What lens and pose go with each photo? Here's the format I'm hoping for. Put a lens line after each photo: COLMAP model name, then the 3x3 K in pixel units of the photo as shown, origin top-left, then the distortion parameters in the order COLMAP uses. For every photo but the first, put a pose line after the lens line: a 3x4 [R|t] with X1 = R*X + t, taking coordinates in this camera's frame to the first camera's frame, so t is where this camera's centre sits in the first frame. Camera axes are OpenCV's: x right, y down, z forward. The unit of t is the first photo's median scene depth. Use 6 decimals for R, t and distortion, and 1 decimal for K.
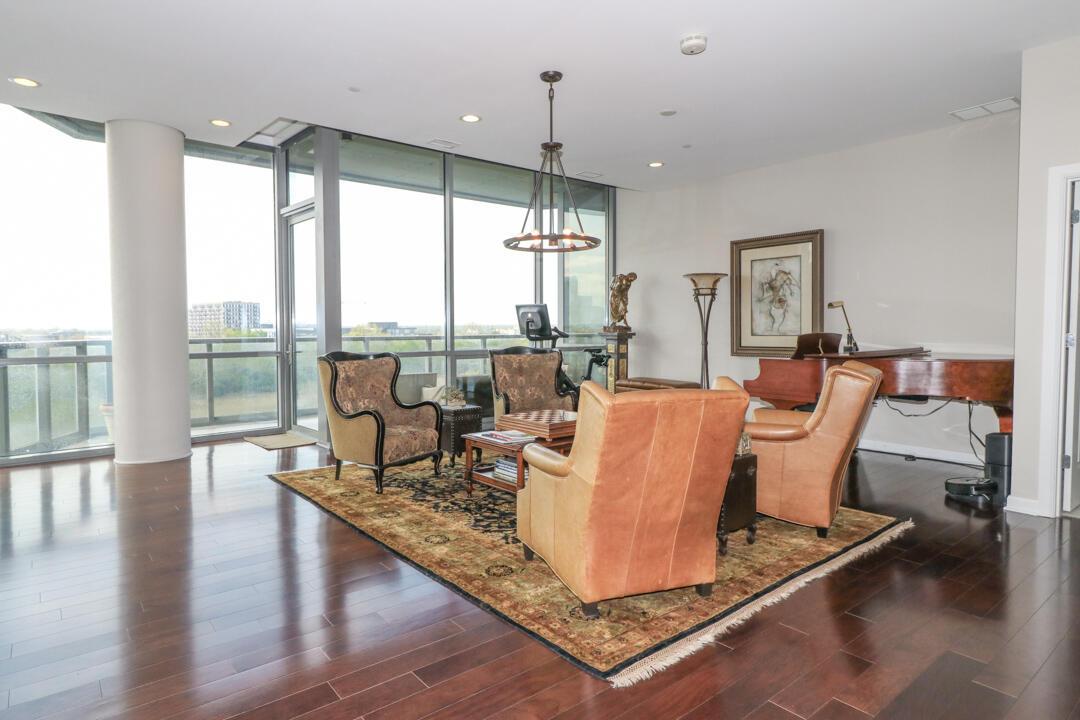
lens RADIAL K [[607.4, 0, 539.5], [0, 607.4, 350.2], [0, 0, 1]] dist [0.002511, 0.000237]
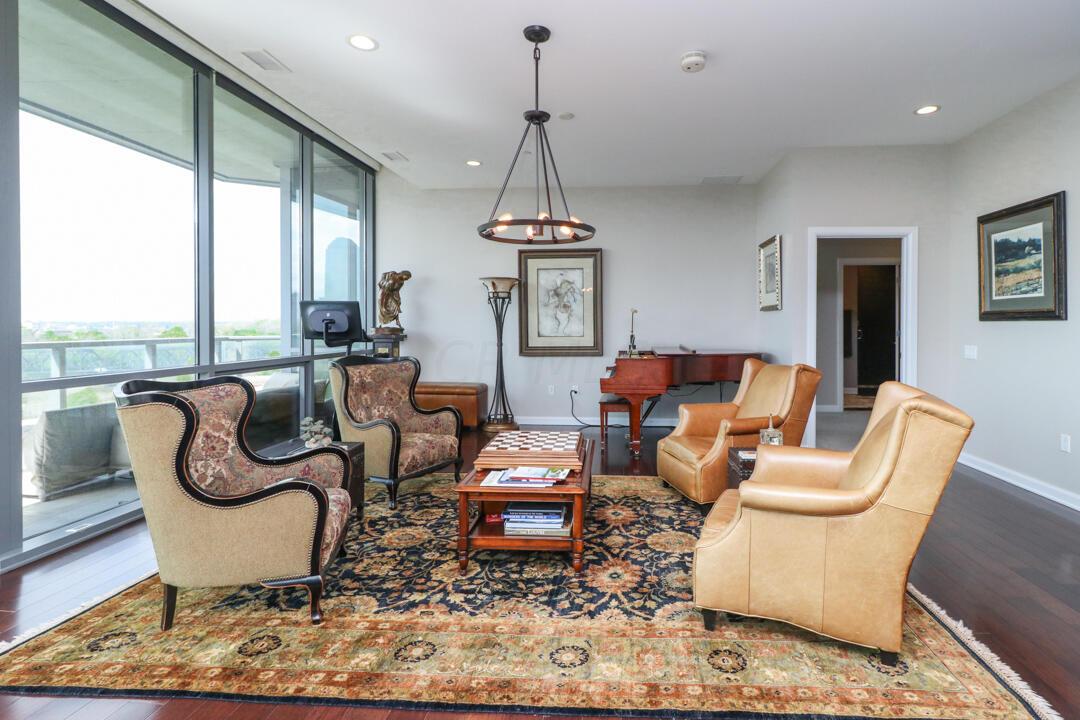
lens RADIAL K [[520.3, 0, 589.8], [0, 520.3, 329.7], [0, 0, 1]] dist [0.000206, -0.000918]
pose [[0.680251, -0.002947, 0.732974, -0.382356], [0.023799, 0.999553, -0.018068, -0.023737], [-0.732593, 0.029734, 0.680017, 0.393235]]
